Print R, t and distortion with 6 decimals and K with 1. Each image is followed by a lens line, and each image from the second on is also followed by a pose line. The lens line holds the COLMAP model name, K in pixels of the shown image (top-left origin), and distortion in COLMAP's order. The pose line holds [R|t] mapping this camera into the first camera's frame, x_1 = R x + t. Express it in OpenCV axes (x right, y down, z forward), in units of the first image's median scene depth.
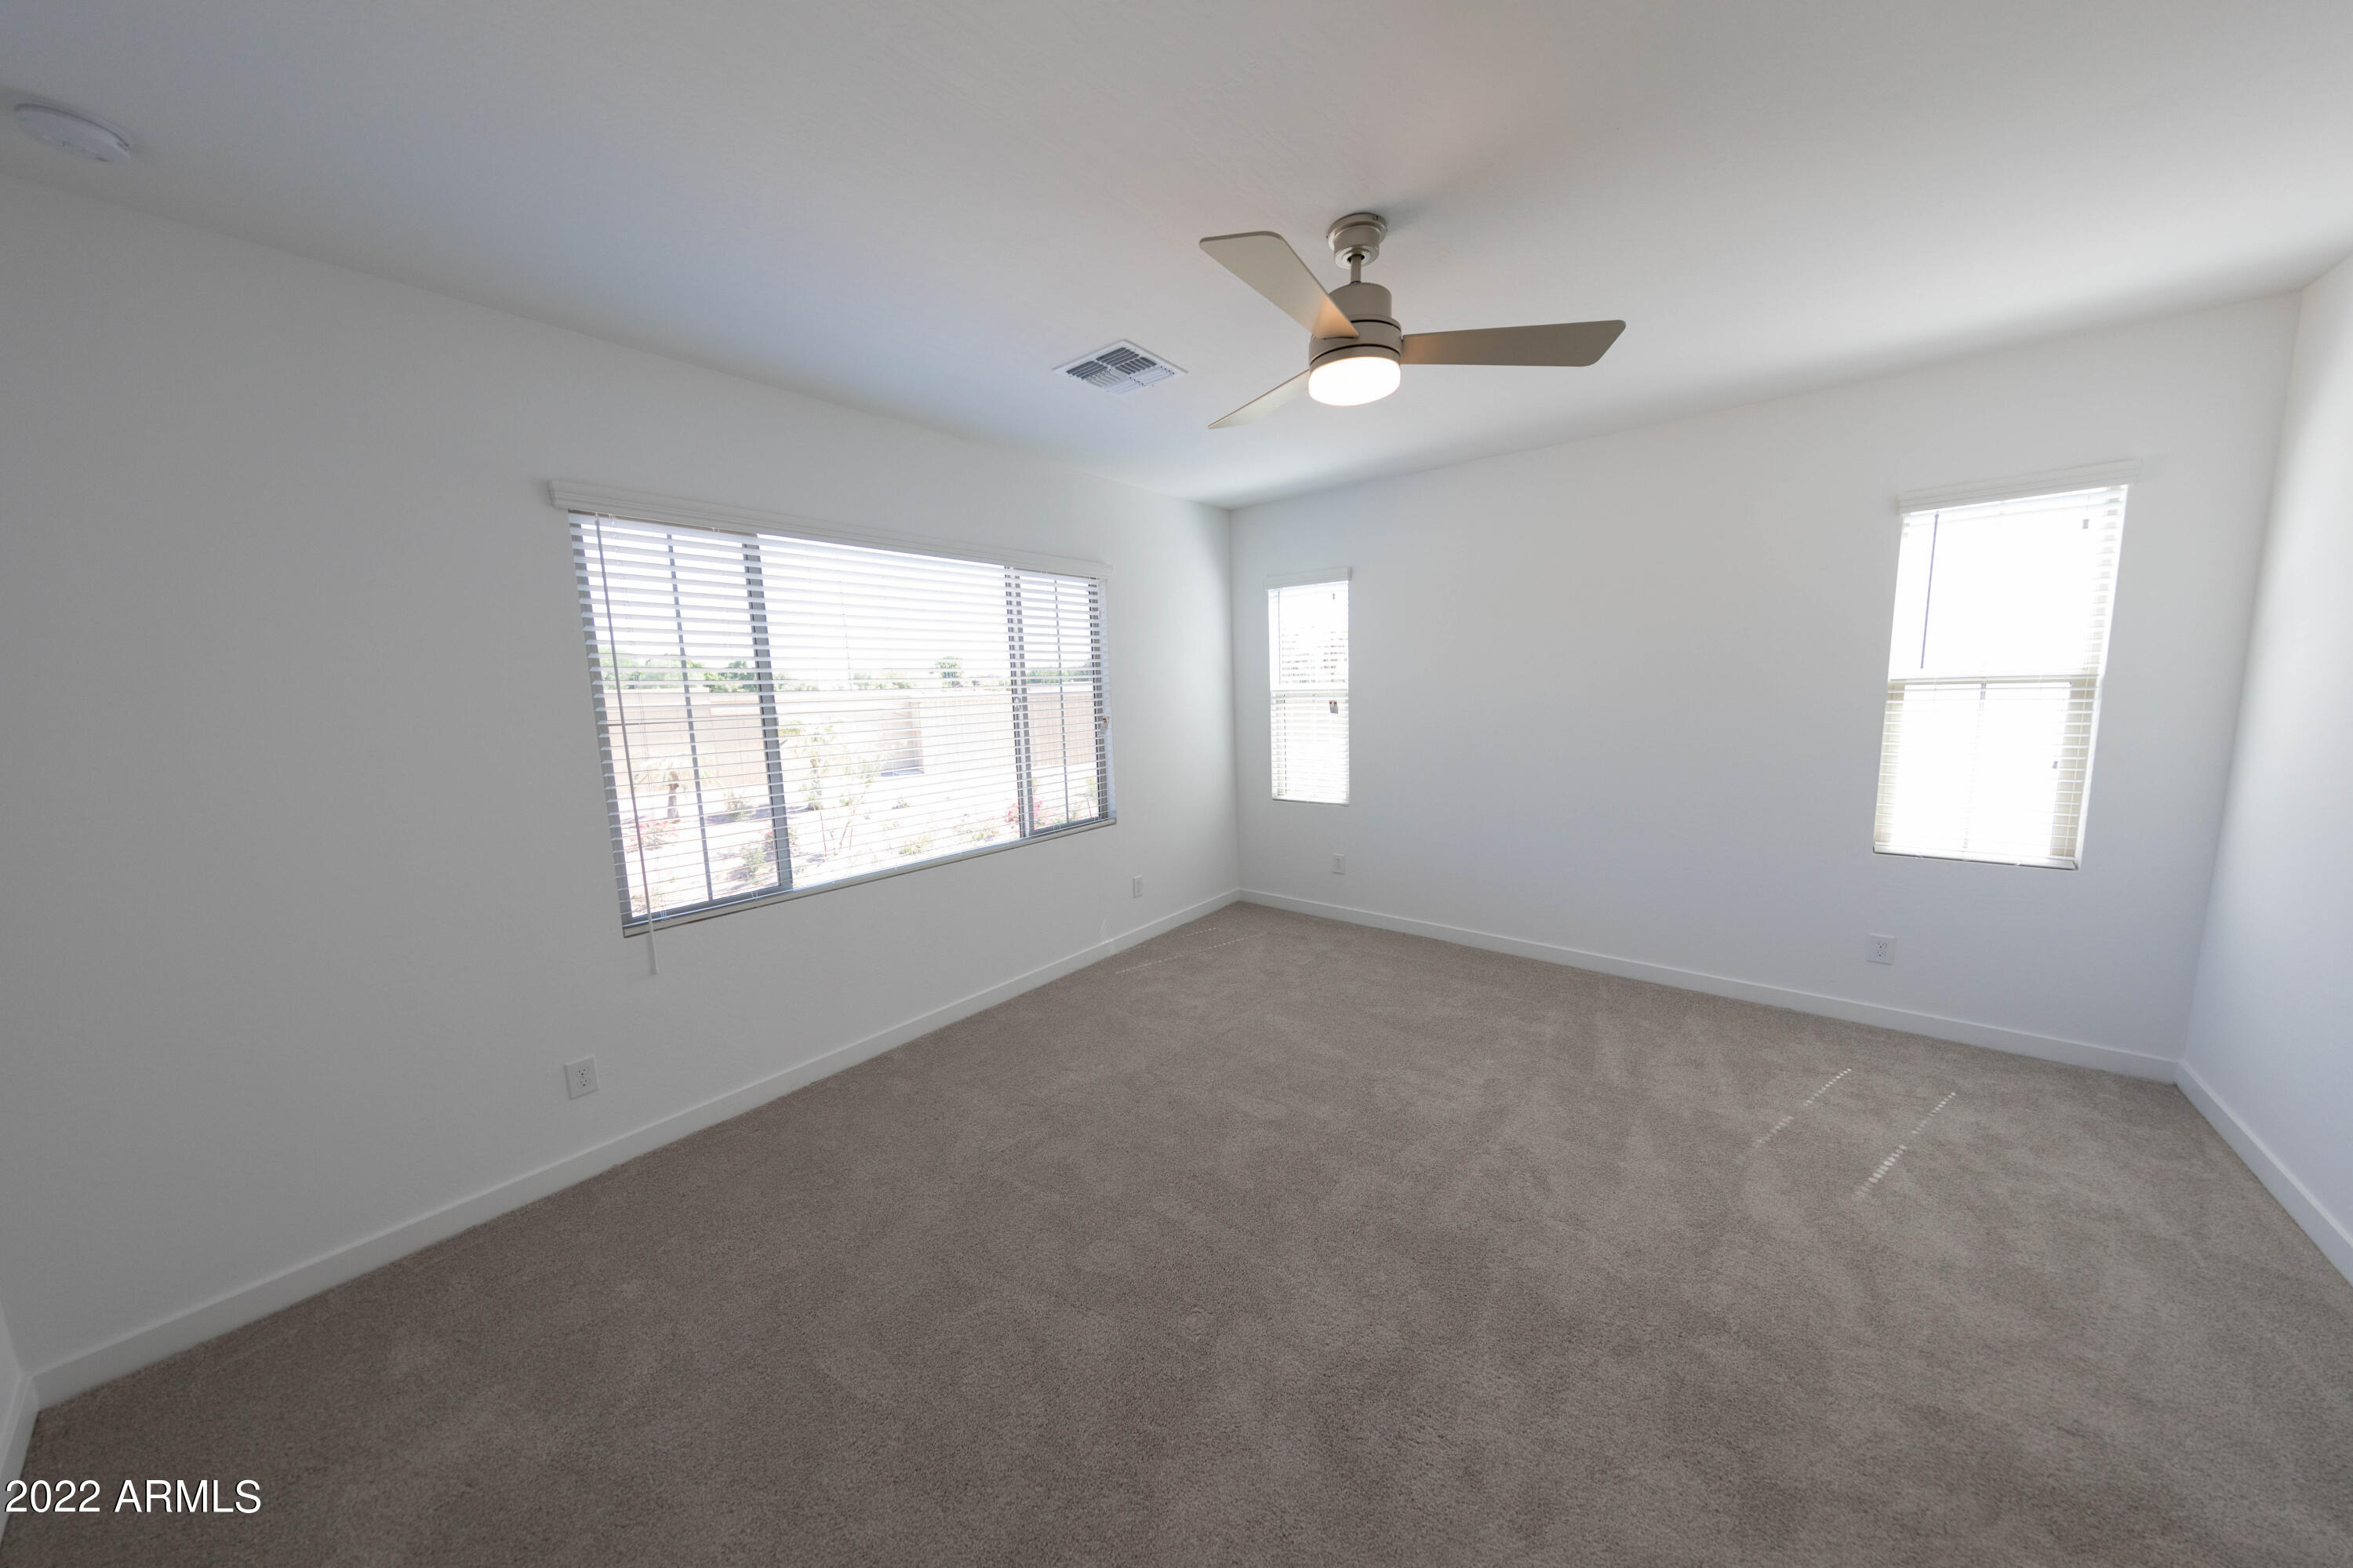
lens RADIAL K [[751.2, 0, 1184.9], [0, 751.2, 787.8], [0, 0, 1]] dist [0.000067, -0.000044]
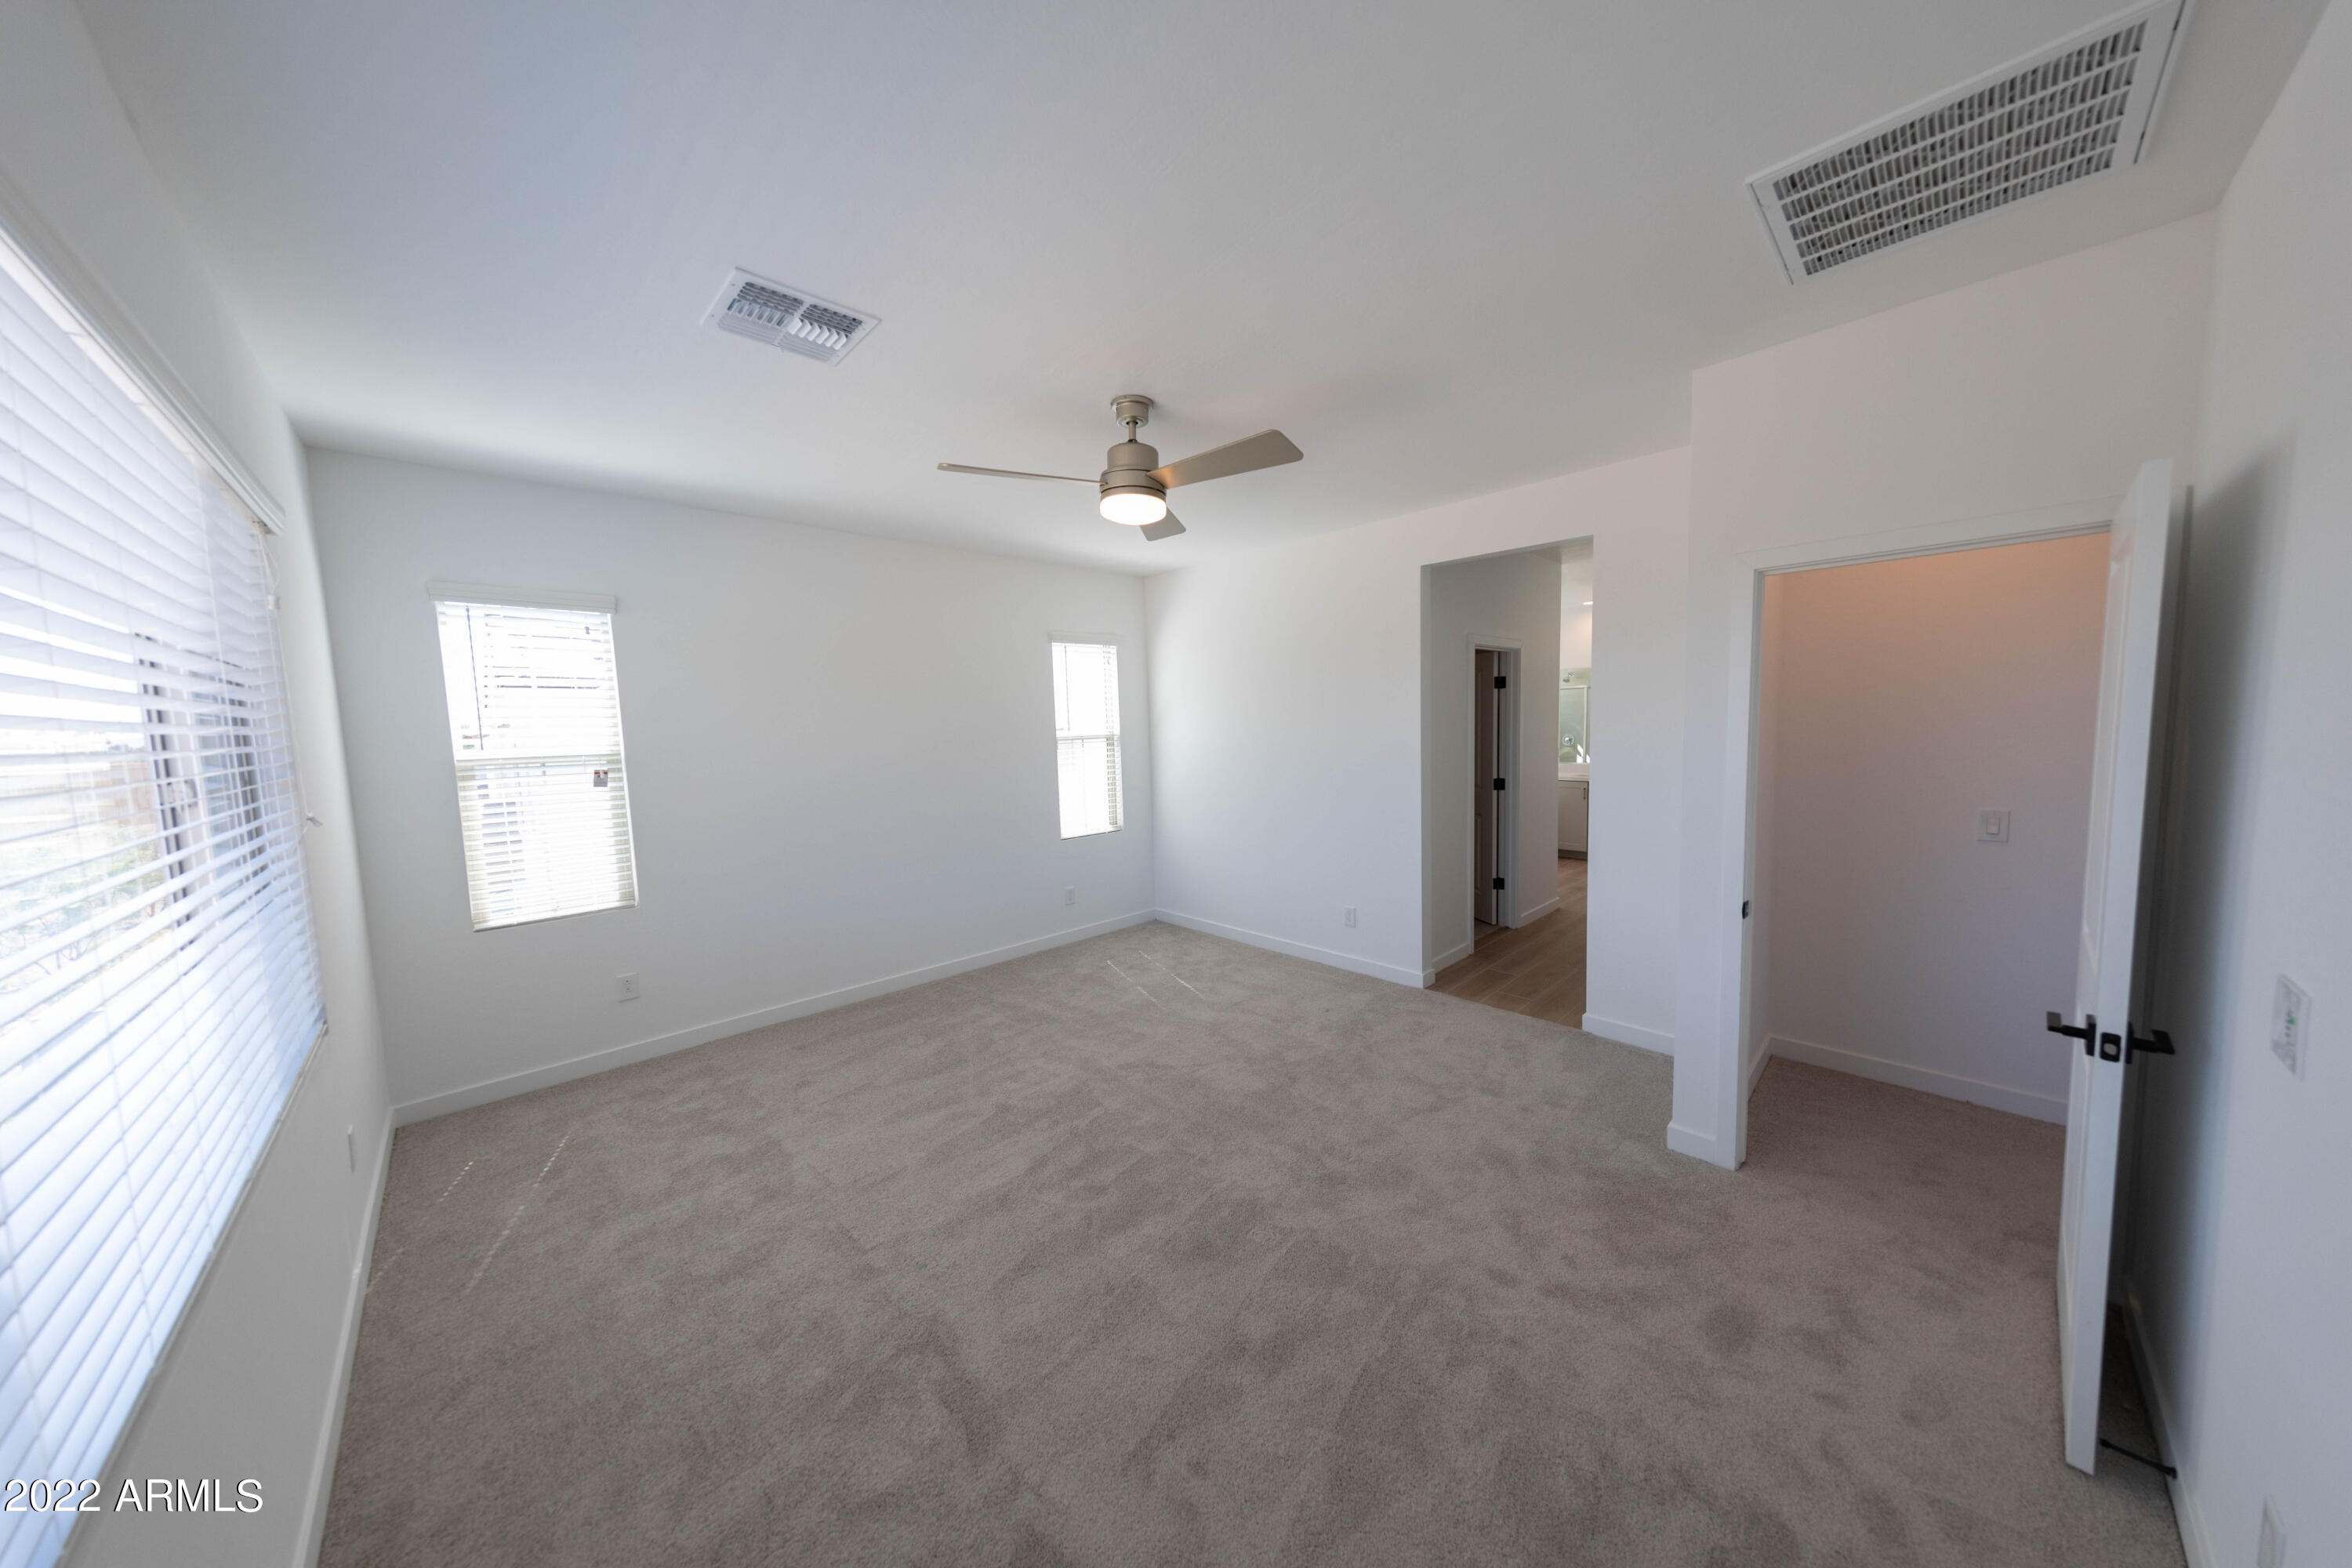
lens RADIAL K [[750.8, 0, 1184.4], [0, 750.8, 787.8], [0, 0, 1]] dist [0.000067, -0.000044]
pose [[0.105625, -0.057280, 0.992755, -0.783425], [0.165414, 0.985443, 0.039259, -0.052885], [-0.980552, 0.160068, 0.113562, 0.580266]]
